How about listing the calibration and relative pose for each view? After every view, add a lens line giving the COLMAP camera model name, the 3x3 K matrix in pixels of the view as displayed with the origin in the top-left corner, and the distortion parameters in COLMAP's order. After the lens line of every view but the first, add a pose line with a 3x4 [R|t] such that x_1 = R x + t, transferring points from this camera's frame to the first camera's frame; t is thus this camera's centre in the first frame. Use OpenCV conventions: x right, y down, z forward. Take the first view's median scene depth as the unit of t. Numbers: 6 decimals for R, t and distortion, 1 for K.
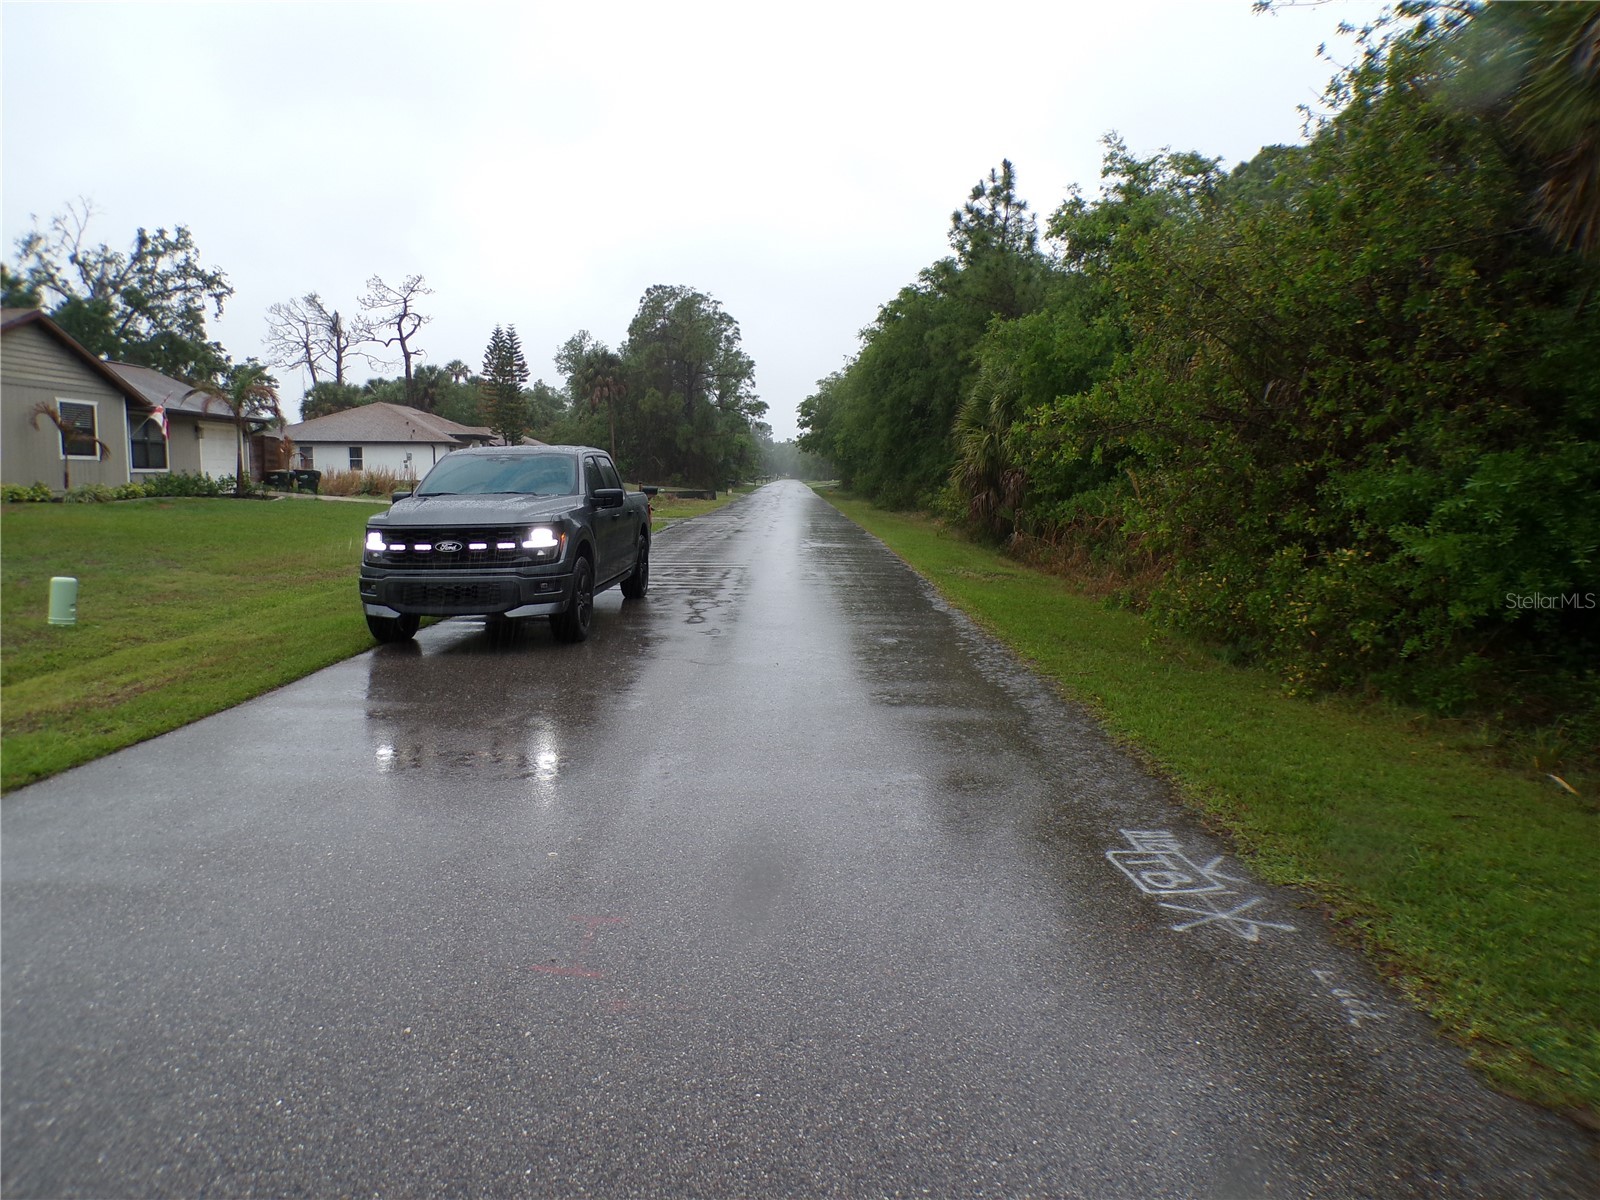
lens RADIAL K [[1076.6, 0, 802.0], [0, 1076.6, 613.1], [0, 0, 1]] dist [-0.056266, 0.027288]
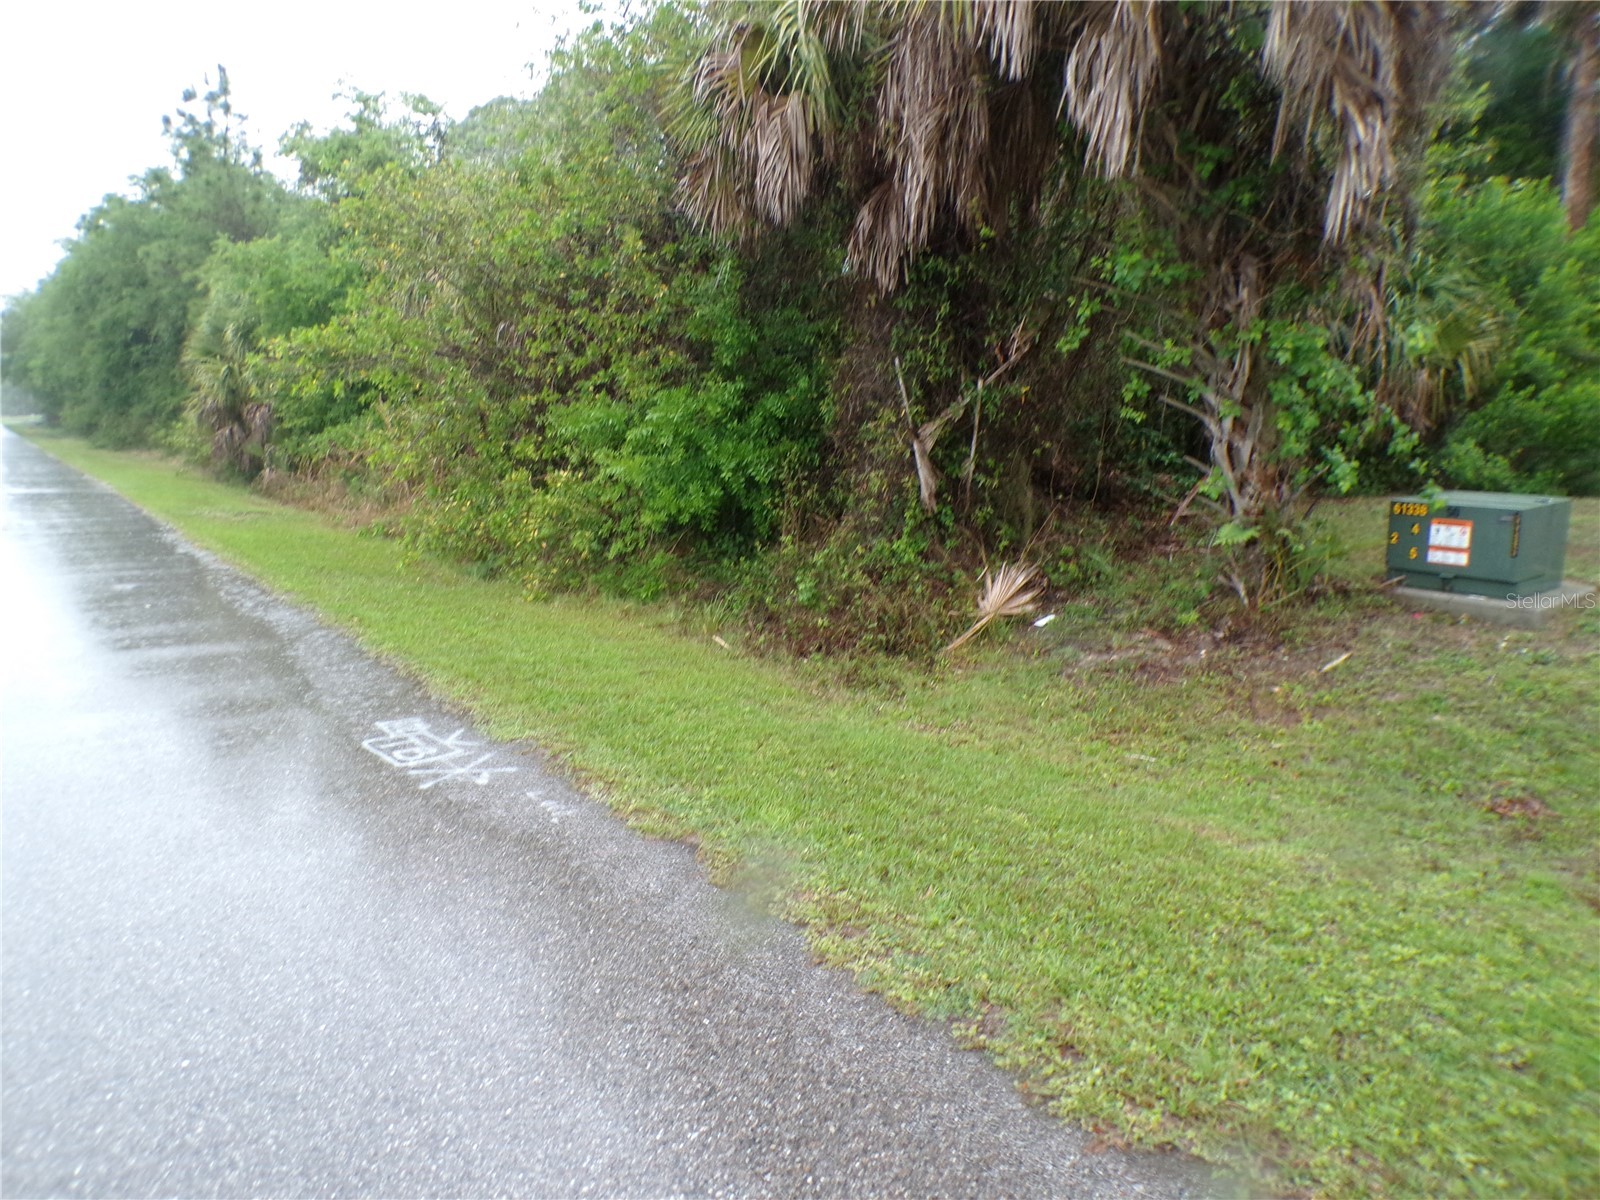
lens RADIAL K [[1076.6, 0, 802.0], [0, 1076.6, 613.1], [0, 0, 1]] dist [-0.056266, 0.027288]
pose [[0.794602, -0.102685, 0.598383, -0.004476], [0.066625, 0.994389, 0.082169, 0.014754], [-0.603463, -0.025424, 0.796985, -0.103368]]
